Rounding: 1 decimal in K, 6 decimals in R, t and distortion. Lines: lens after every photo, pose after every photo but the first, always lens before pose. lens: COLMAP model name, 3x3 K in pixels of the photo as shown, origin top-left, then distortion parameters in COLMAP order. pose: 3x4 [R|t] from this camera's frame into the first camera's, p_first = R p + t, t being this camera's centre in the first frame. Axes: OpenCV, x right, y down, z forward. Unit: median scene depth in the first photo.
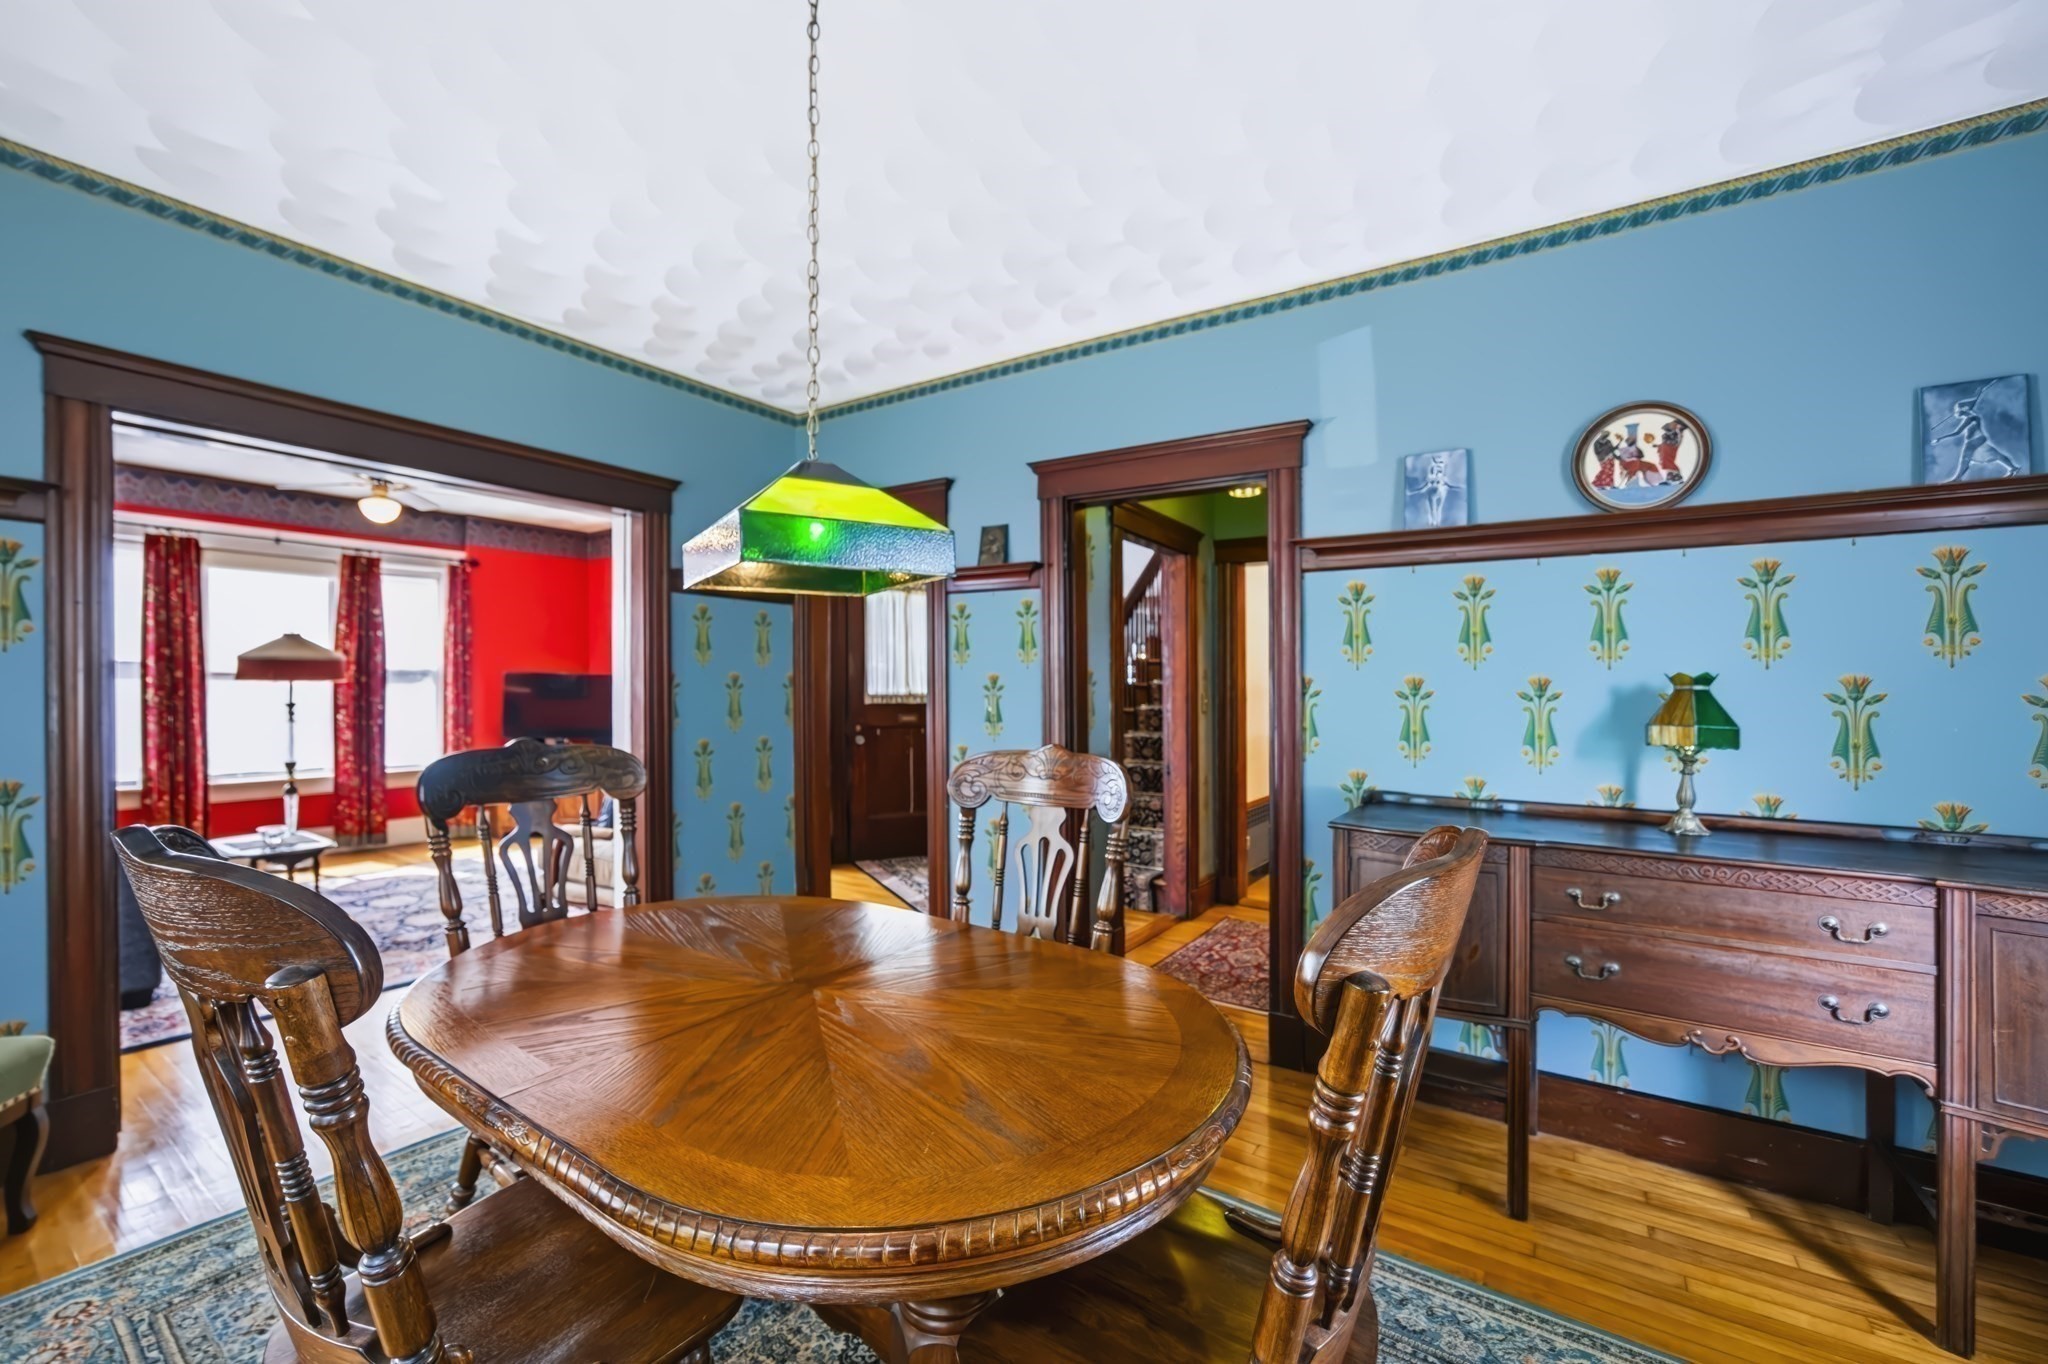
lens RADIAL K [[821.6, 0, 1026.2], [0, 821.6, 685.5], [0, 0, 1]] dist [-0.037642, 0.010431]
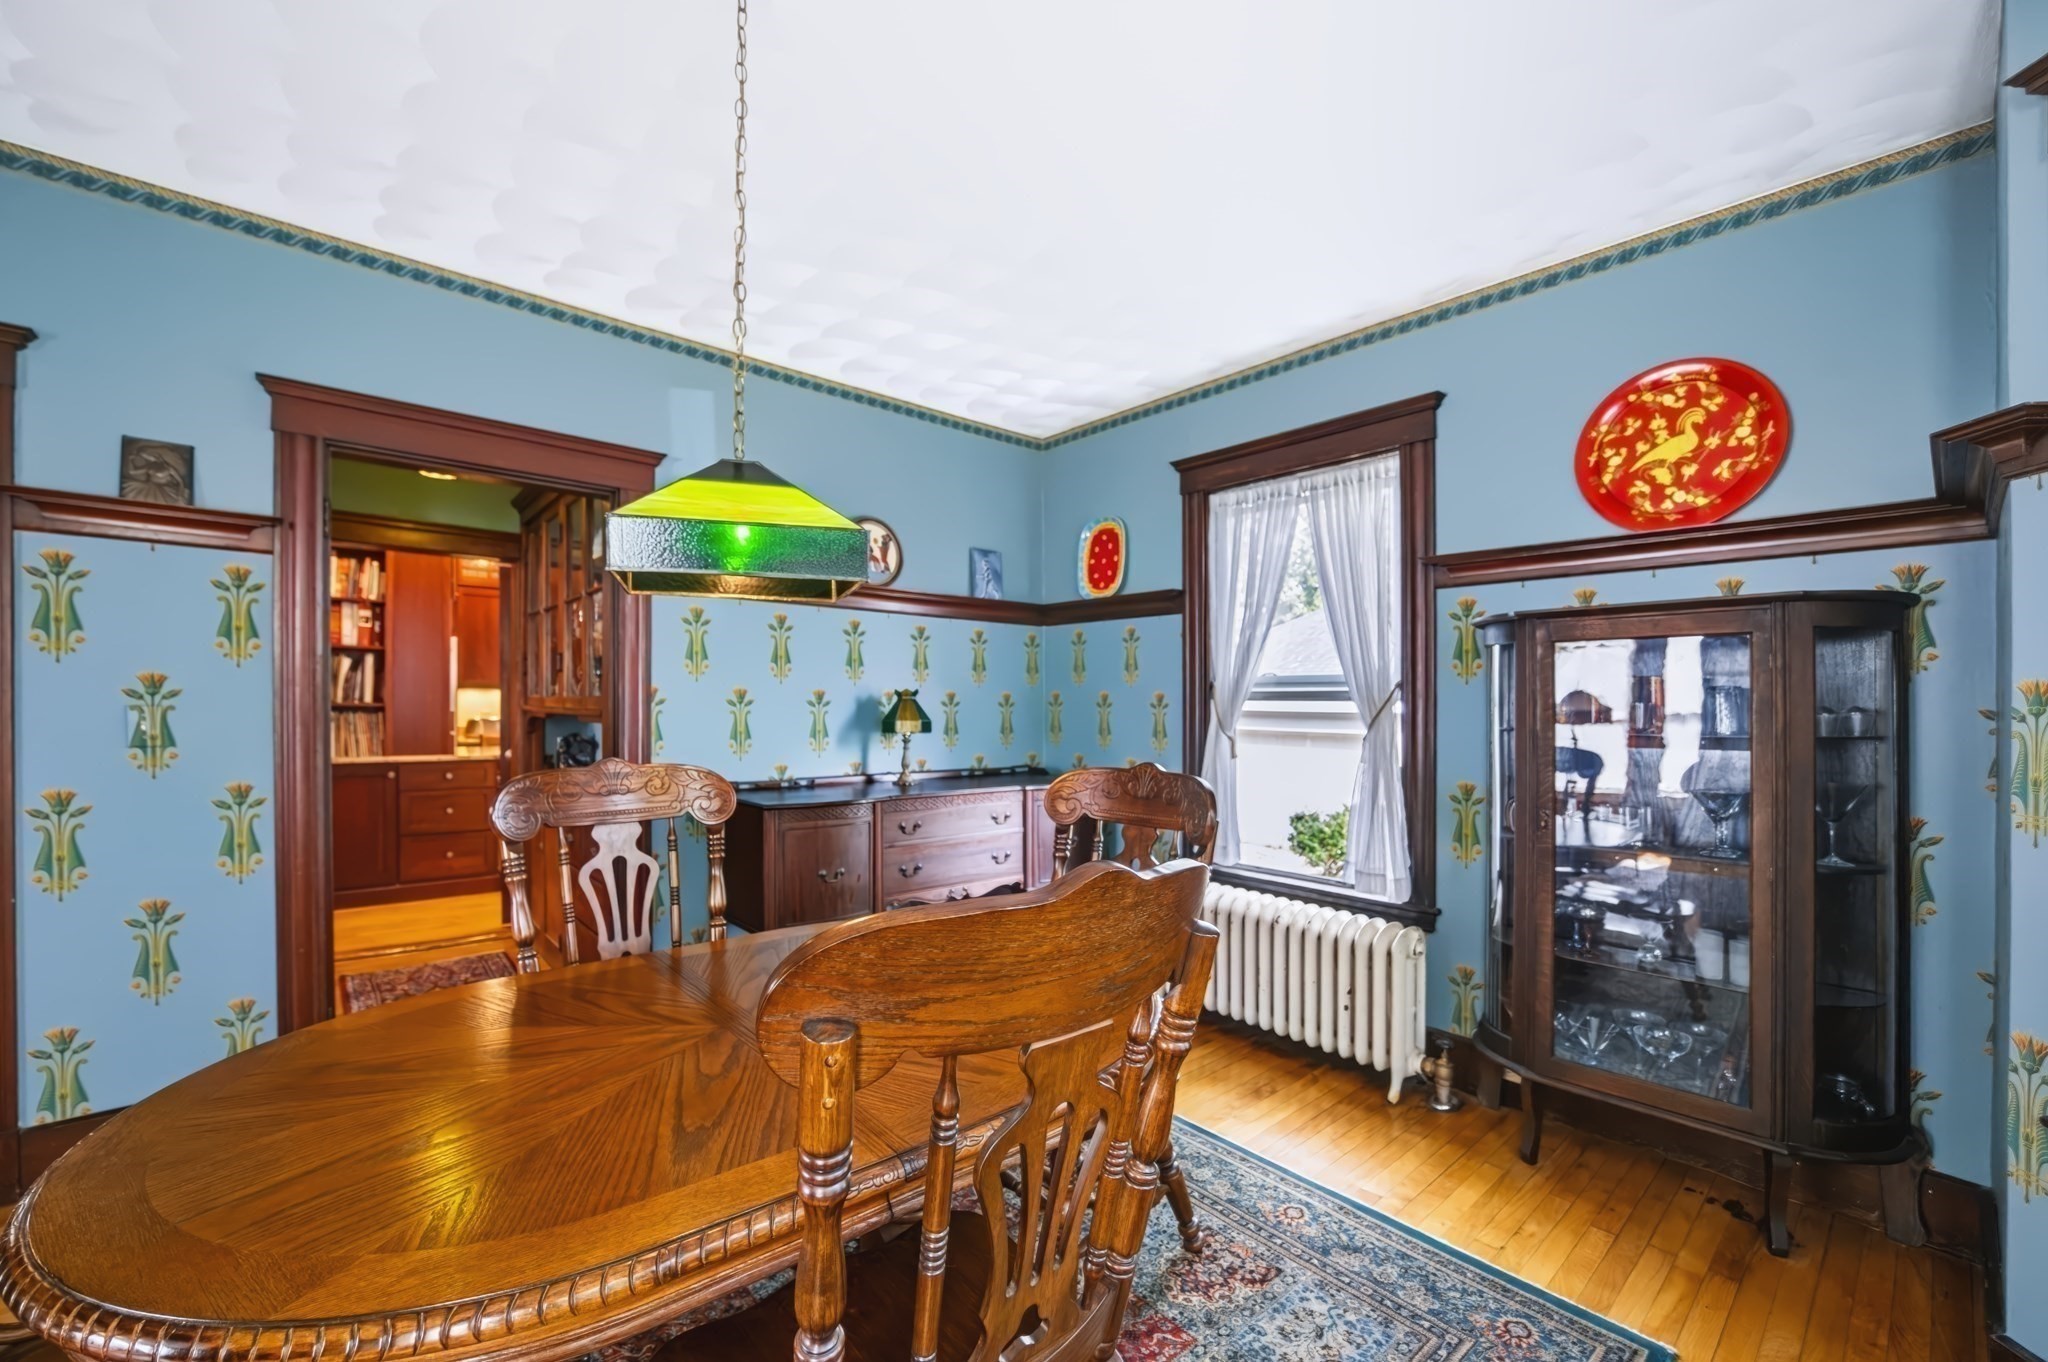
lens RADIAL K [[821.6, 0, 1026.2], [0, 821.6, 684.5], [0, 0, 1]] dist [-0.037642, 0.010431]
pose [[0.264999, 0.015161, 0.964129, -0.619313], [-0.010213, 0.999864, -0.012916, -0.004633], [-0.964194, -0.006424, 0.265118, 0.243732]]
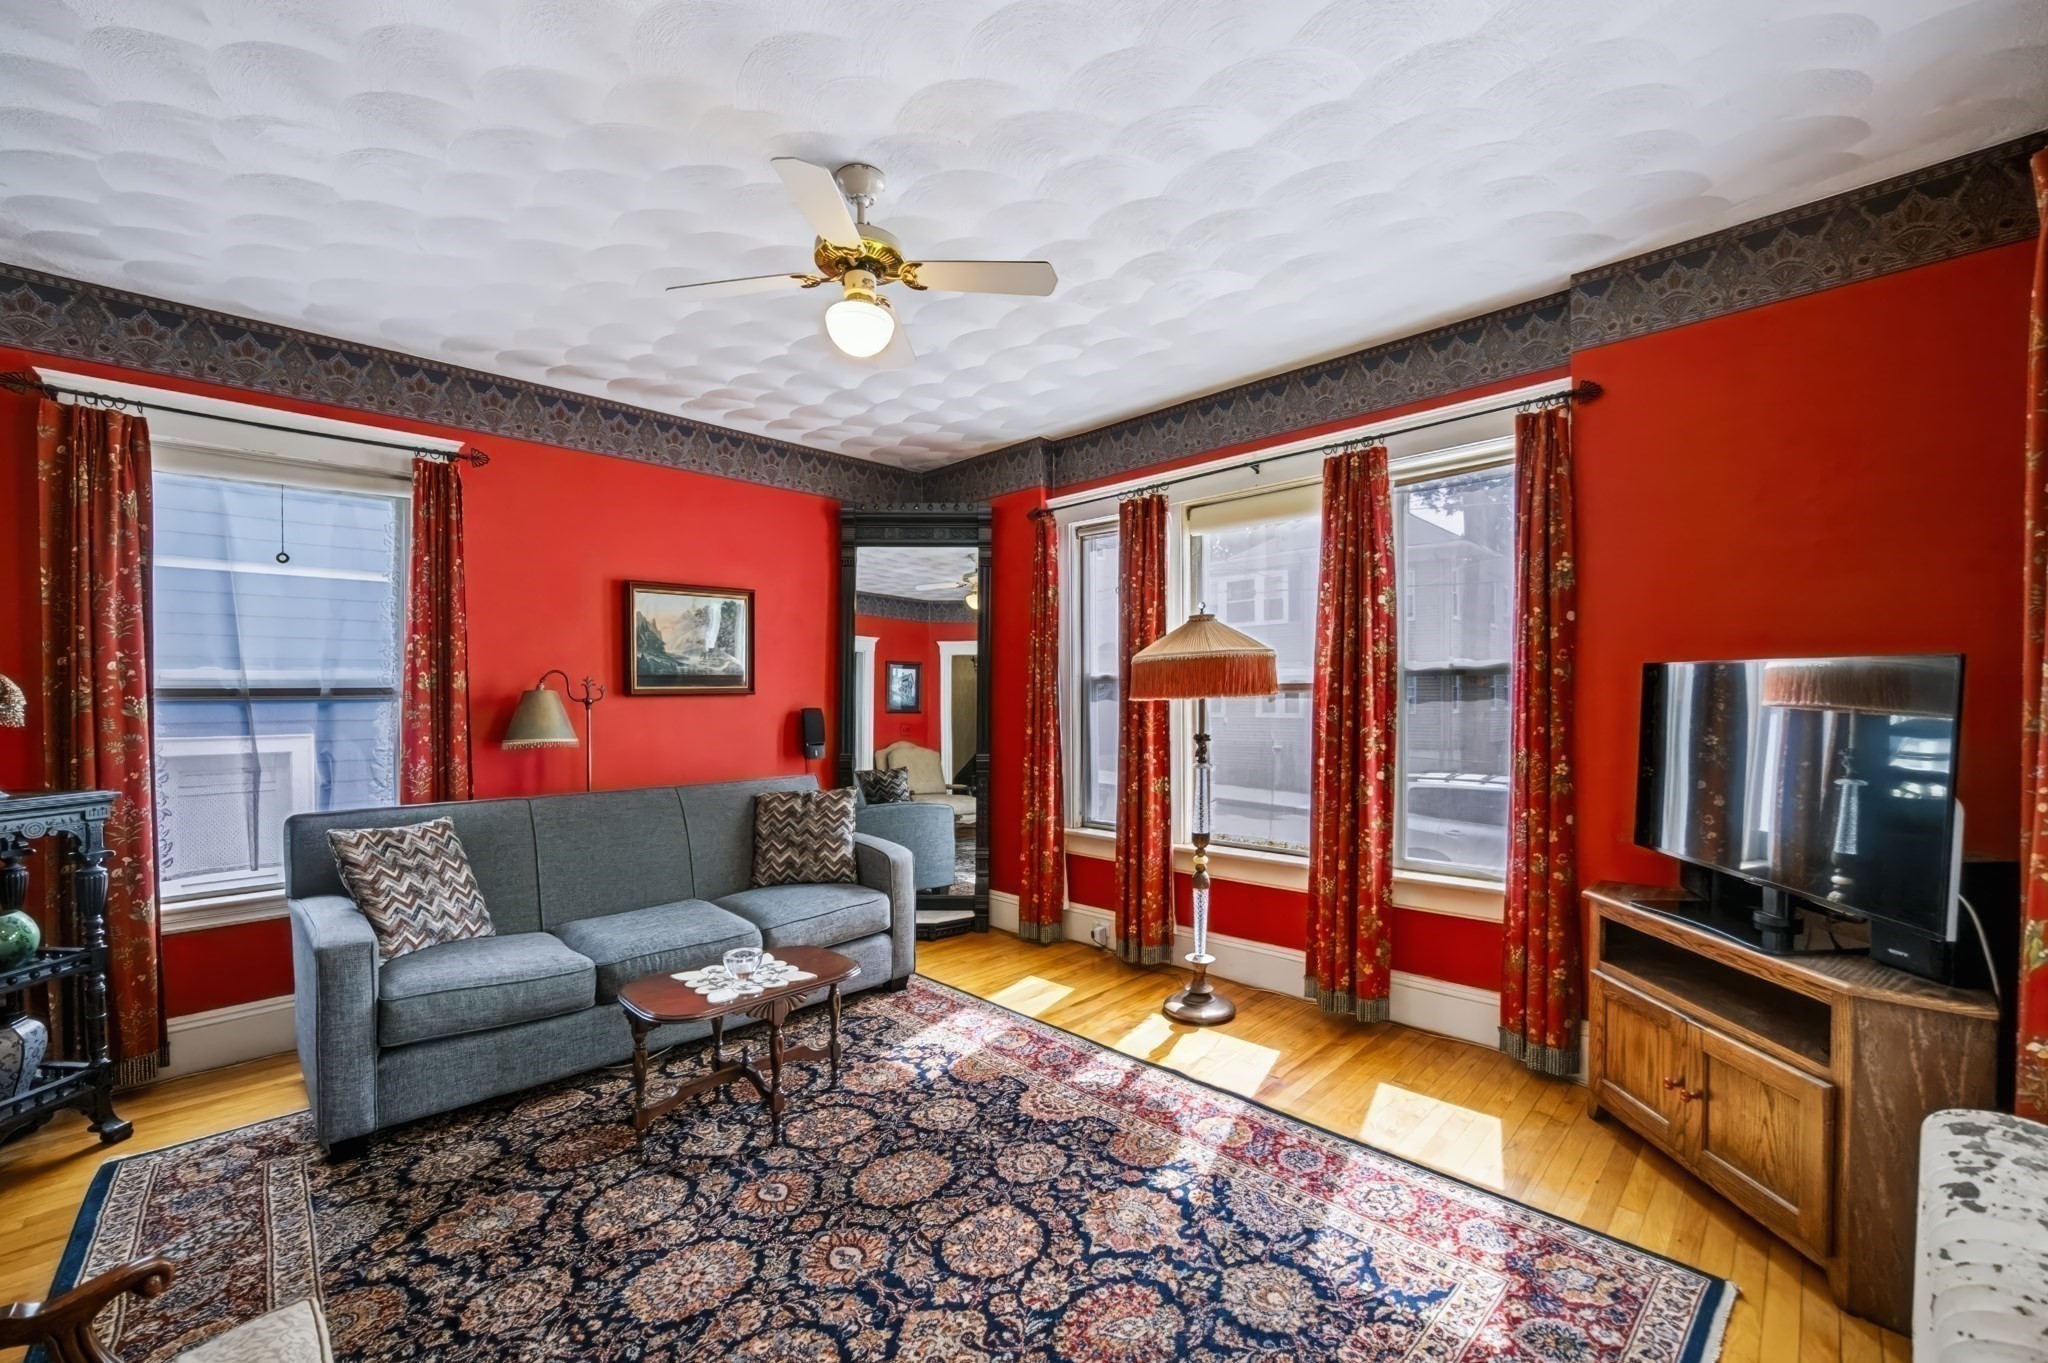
lens RADIAL K [[876.1, 0, 1023.0], [0, 876.1, 735.3], [0, 0, 1]] dist [-0.000041, -0.000031]
pose [[-0.177111, 0.037192, -0.983488, -0.557011], [0.010386, 0.999301, 0.035920, -0.006432], [0.984136, -0.003852, -0.177373, 2.162344]]
